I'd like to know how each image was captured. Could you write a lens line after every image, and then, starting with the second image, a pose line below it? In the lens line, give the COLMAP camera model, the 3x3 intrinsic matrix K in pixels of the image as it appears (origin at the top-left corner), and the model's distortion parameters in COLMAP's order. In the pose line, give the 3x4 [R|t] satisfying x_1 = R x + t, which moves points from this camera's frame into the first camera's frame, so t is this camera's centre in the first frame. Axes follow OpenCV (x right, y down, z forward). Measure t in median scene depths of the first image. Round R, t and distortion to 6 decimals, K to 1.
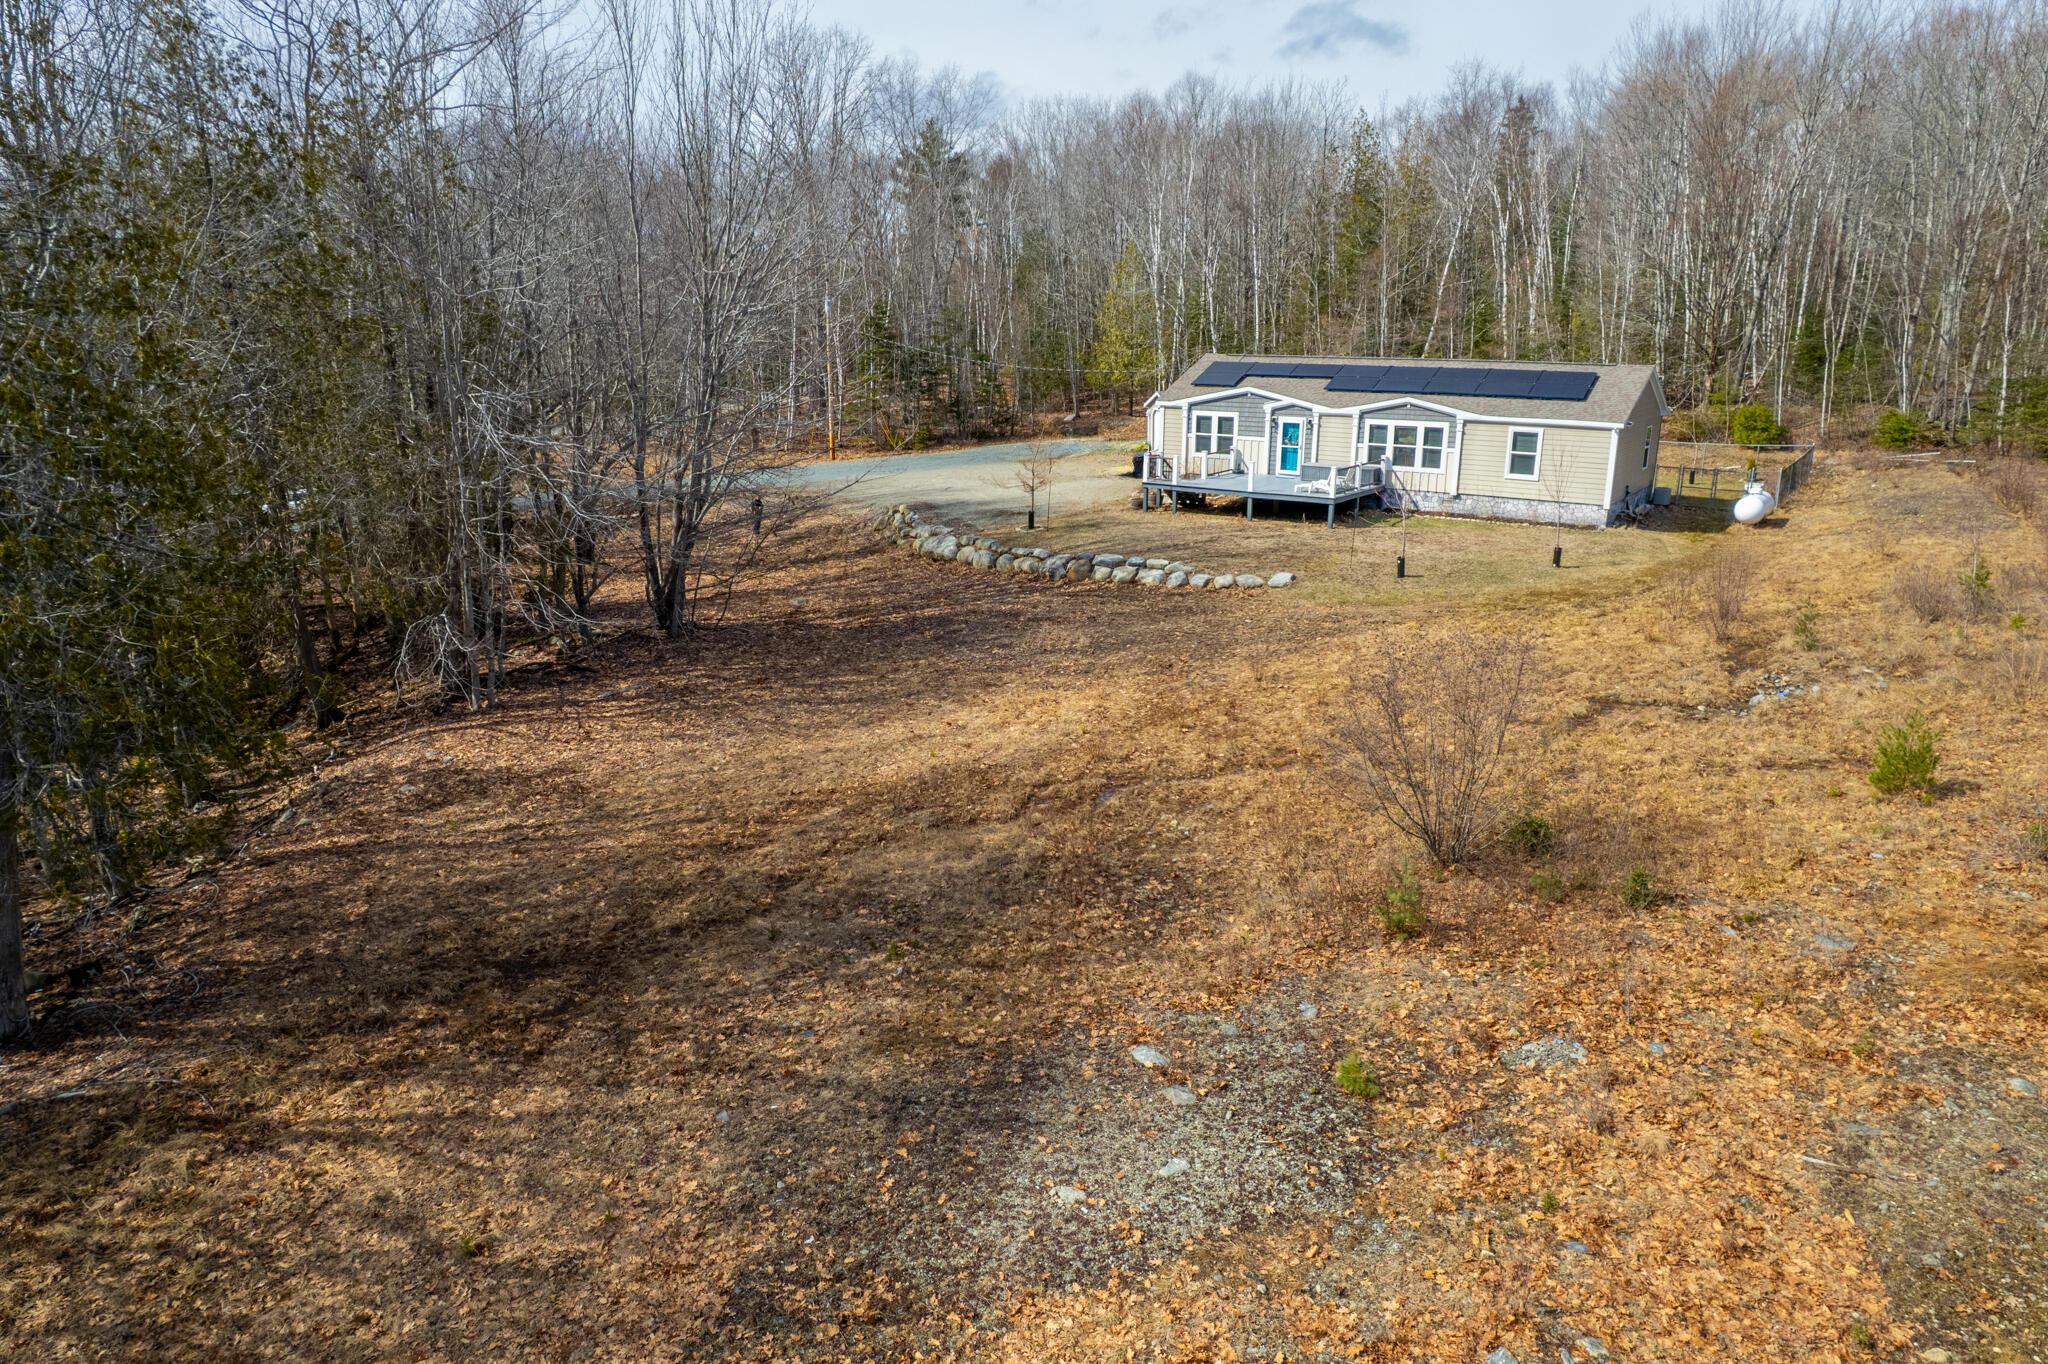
lens RADIAL K [[1312.1, 0, 1017.9], [0, 1312.1, 699.9], [0, 0, 1]] dist [-0.078915, 0.068457]
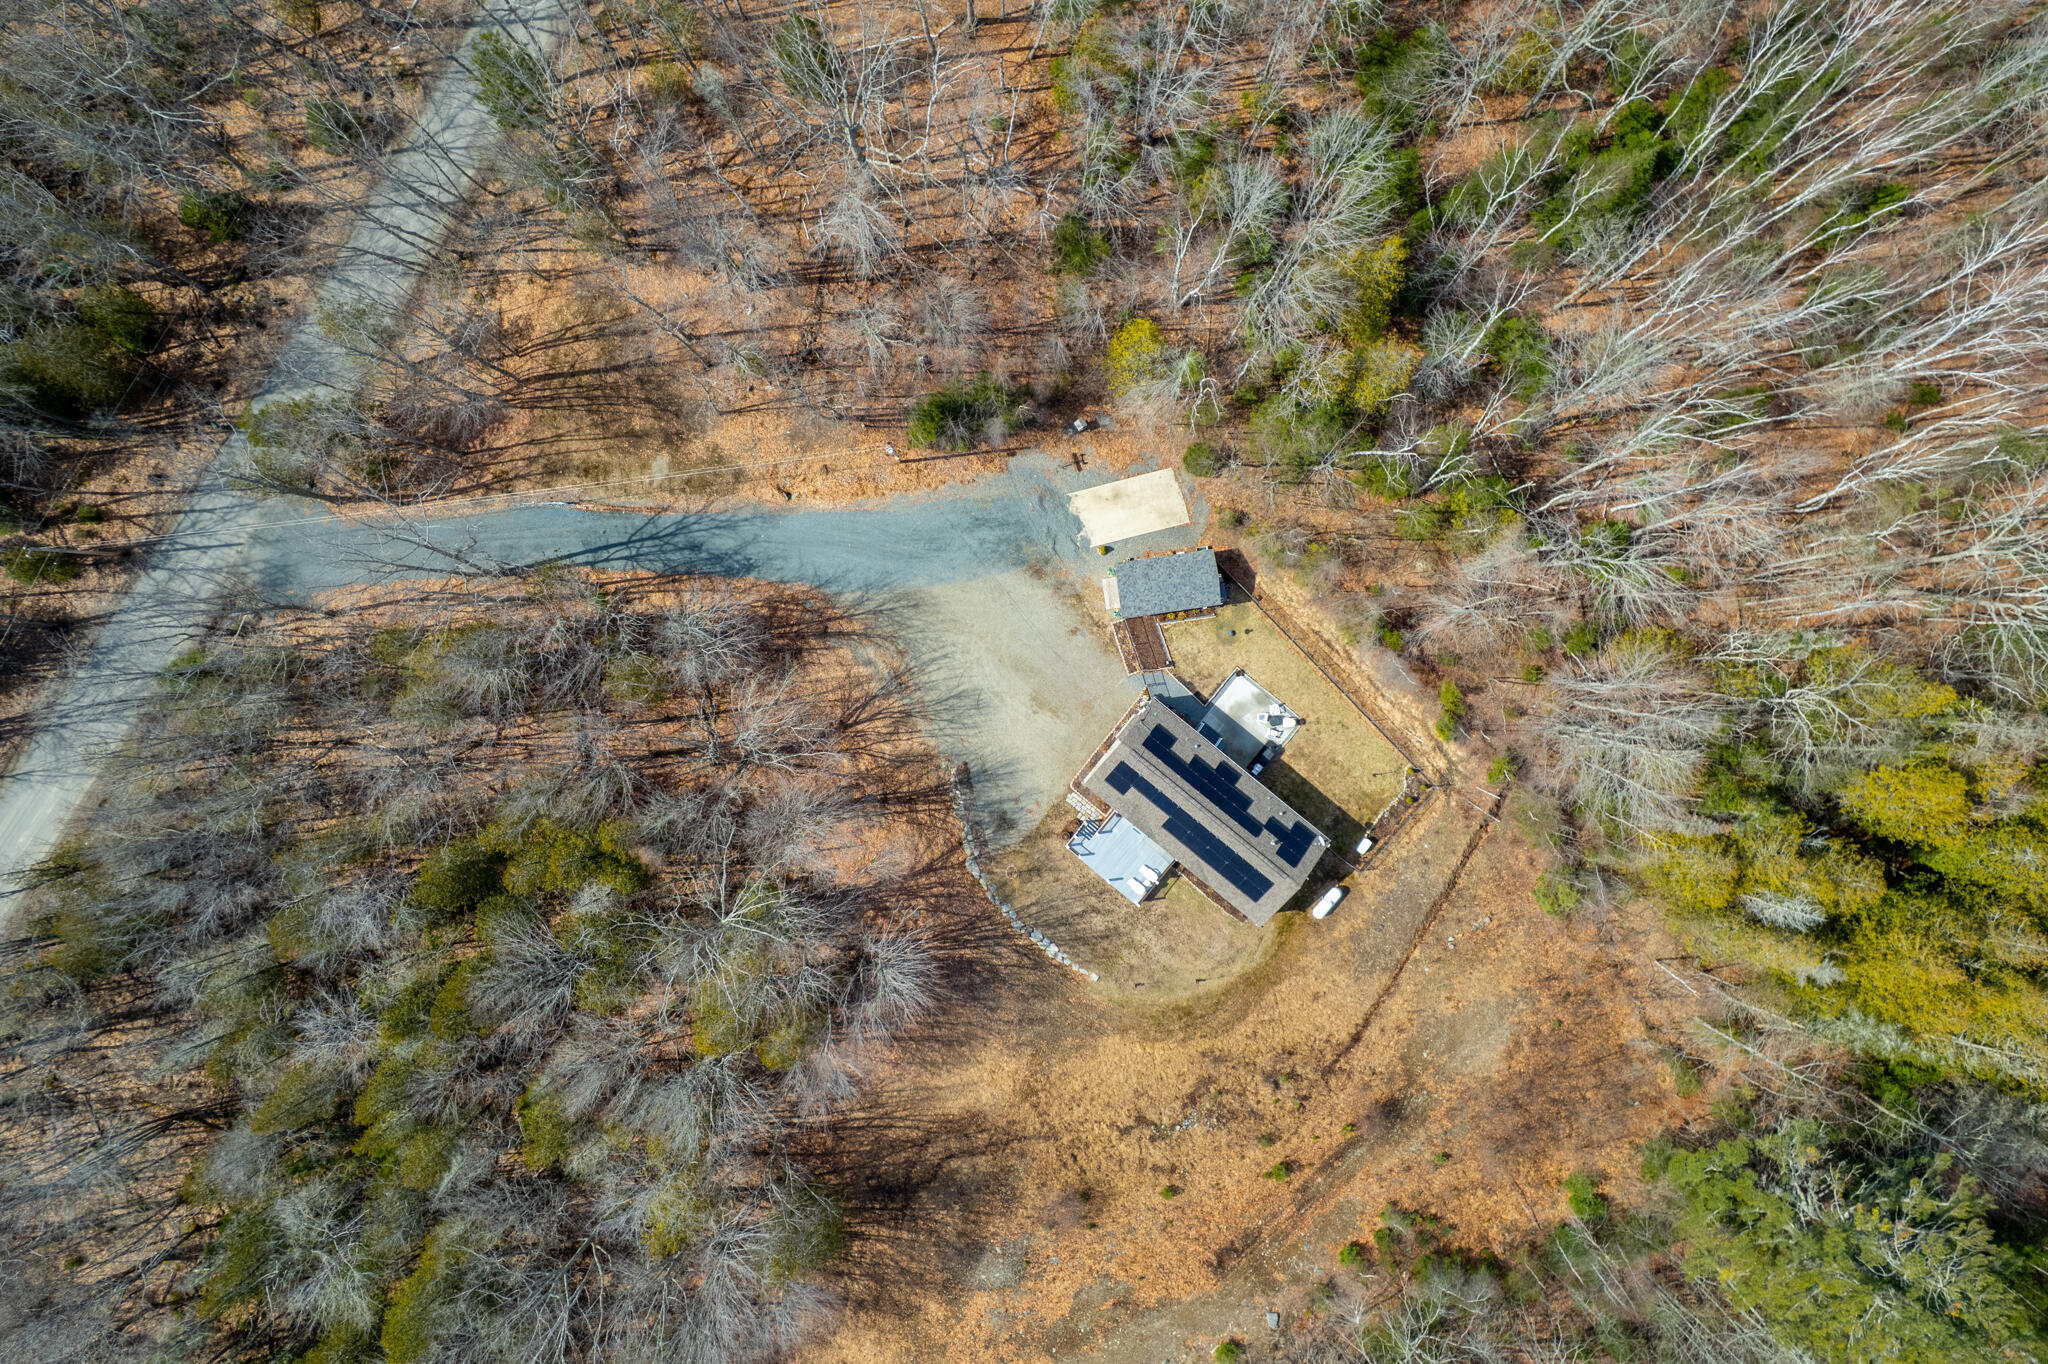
lens RADIAL K [[1312.1, 0, 1017.9], [0, 1312.1, 699.9], [0, 0, 1]] dist [-0.078915, 0.068457]
pose [[0.997177, 0.074571, -0.008825, 0.017989], [-0.011970, 0.273872, 0.961692, -2.338876], [0.074131, -0.958871, 0.273991, 0.637174]]
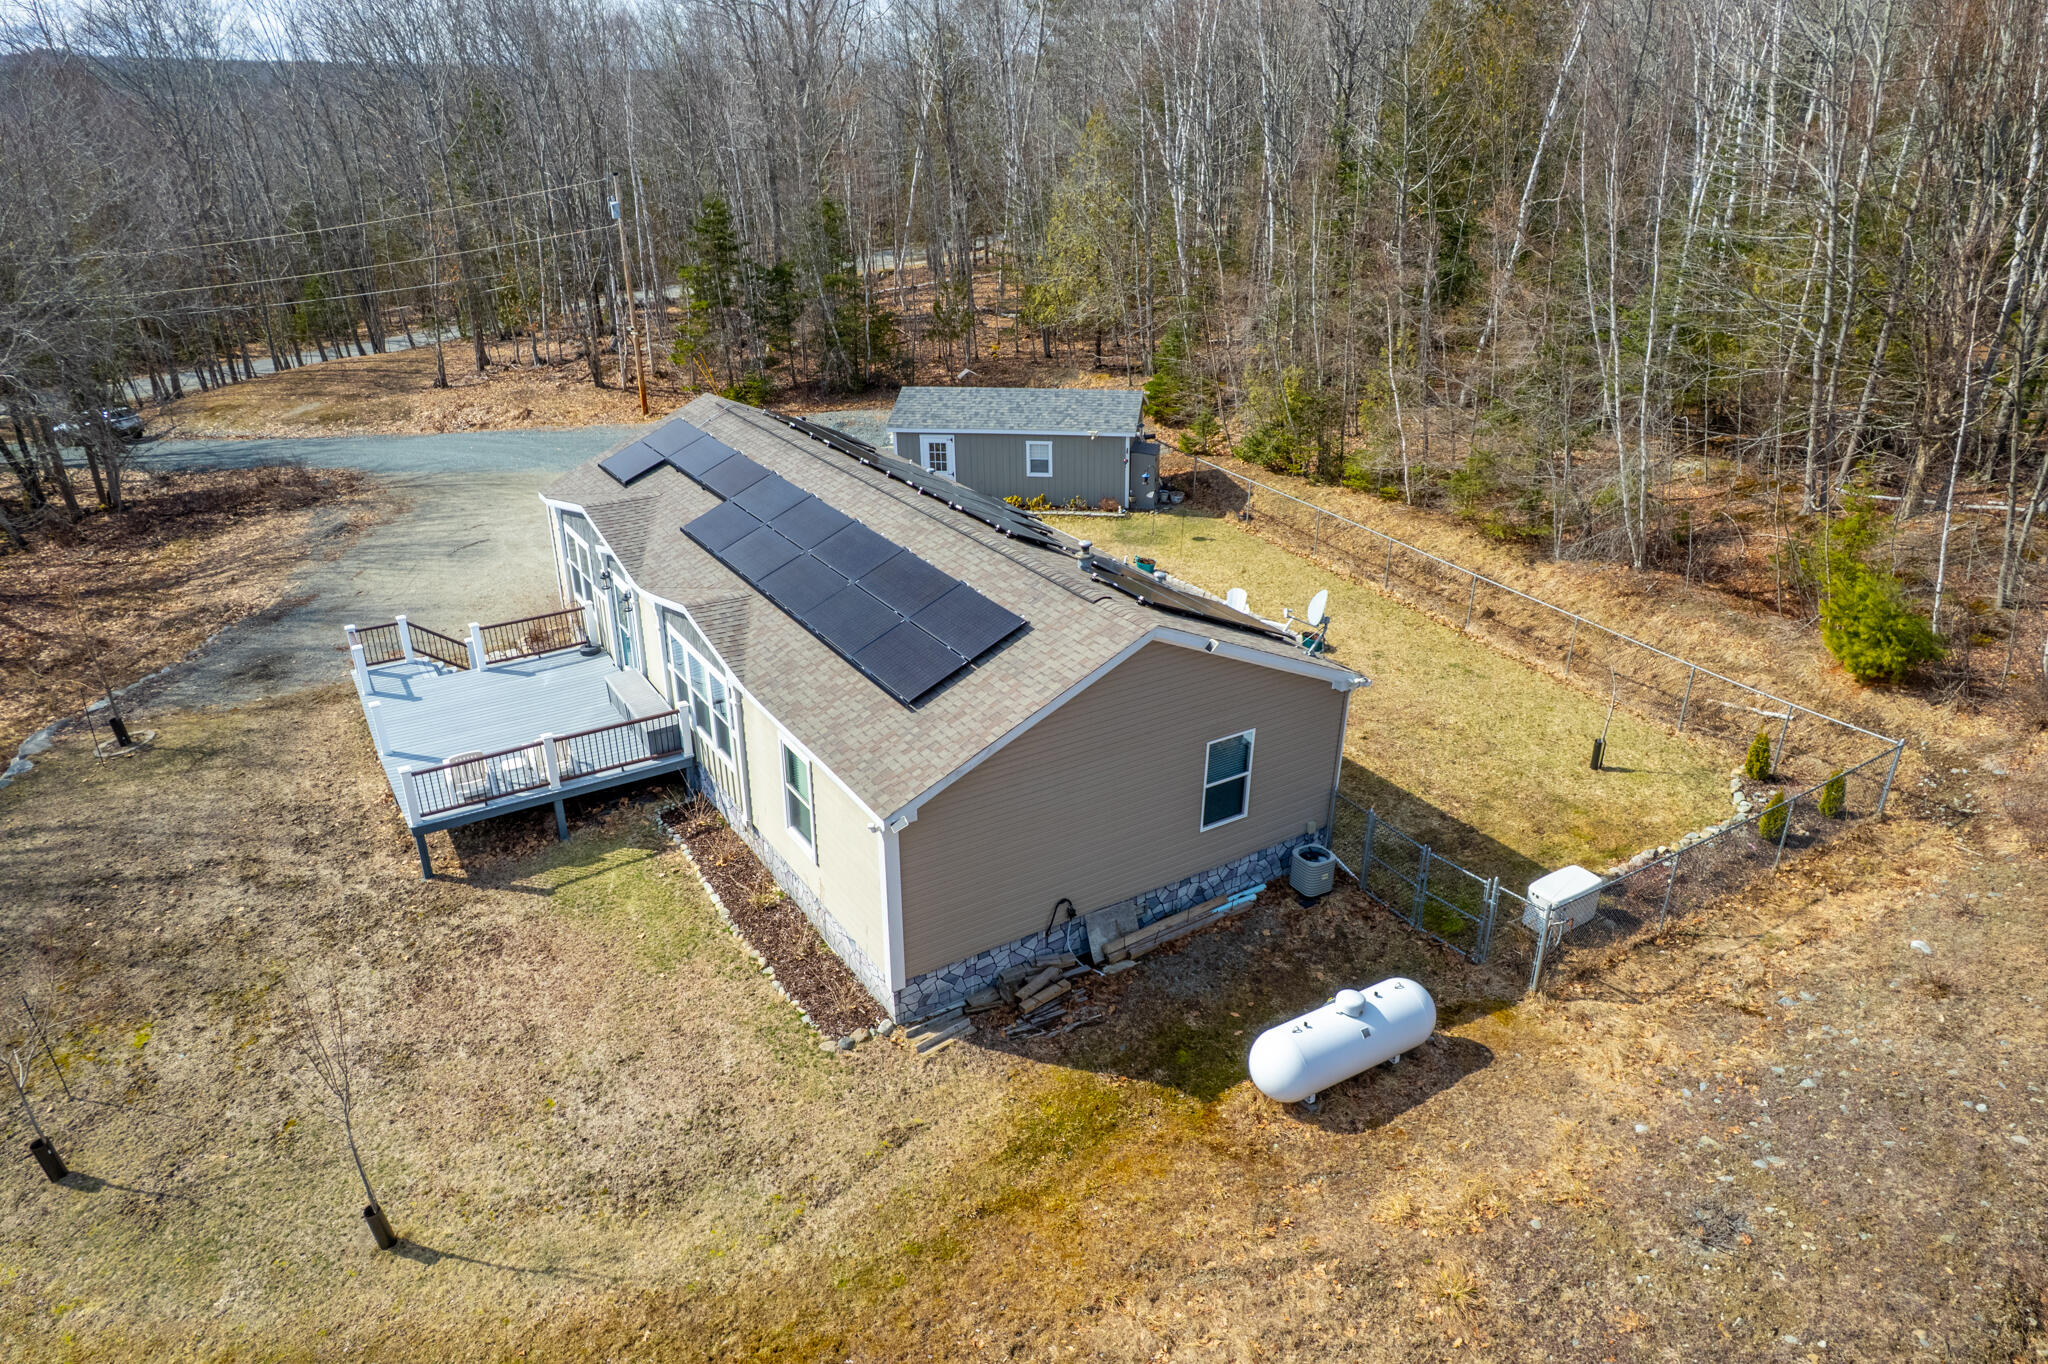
lens RADIAL K [[1312.1, 0, 1017.9], [0, 1312.1, 699.9], [0, 0, 1]] dist [-0.078915, 0.068457]
pose [[0.920085, 0.166729, -0.354464, 0.573491], [-0.108349, 0.977913, 0.178737, -0.290852], [0.376435, -0.126047, 0.917828, 0.591826]]
